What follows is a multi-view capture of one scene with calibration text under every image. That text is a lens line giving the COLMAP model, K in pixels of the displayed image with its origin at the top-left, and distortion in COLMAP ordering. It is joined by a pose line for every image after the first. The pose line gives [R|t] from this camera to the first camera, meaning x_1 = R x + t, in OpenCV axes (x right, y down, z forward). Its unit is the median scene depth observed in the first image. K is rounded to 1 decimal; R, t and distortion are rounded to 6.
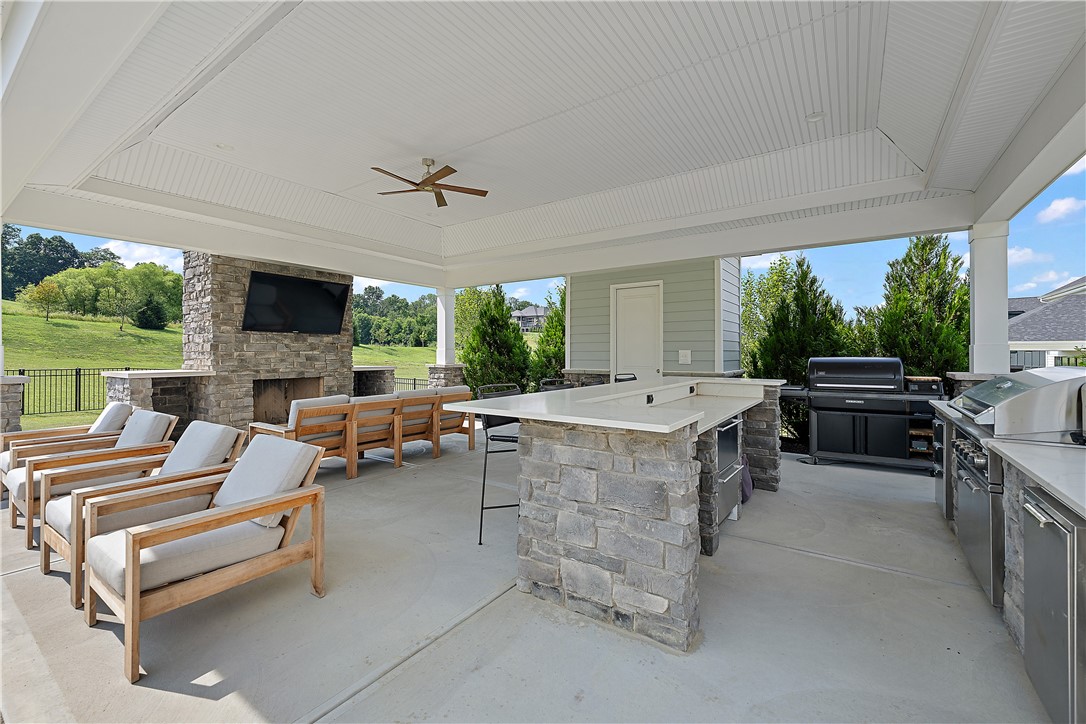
lens RADIAL K [[445.5, 0, 544.2], [0, 445.5, 358.5], [0, 0, 1]] dist [0.001662, 0.000389]
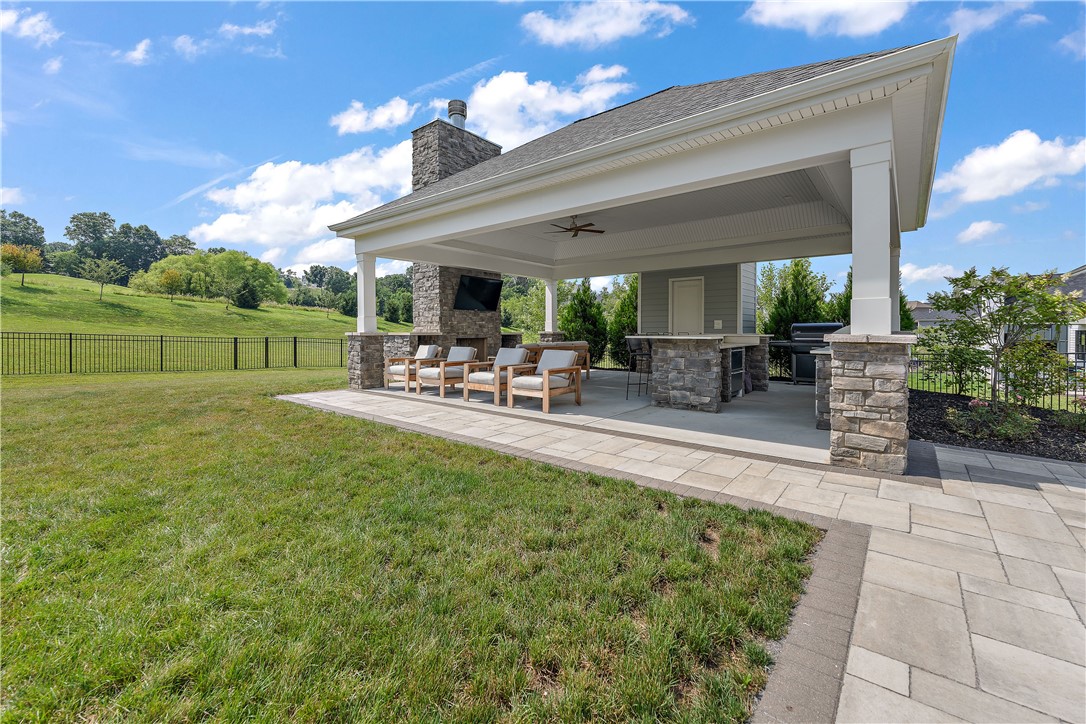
lens RADIAL K [[444.1, 0, 539.9], [0, 444.1, 340.7], [0, 0, 1]] dist [0.001699, -0.000190]
pose [[0.996733, 0.001700, -0.080751, -0.180501], [-0.000842, 0.999943, 0.010667, 0.035445], [0.080764, -0.010564, 0.996677, -0.599457]]
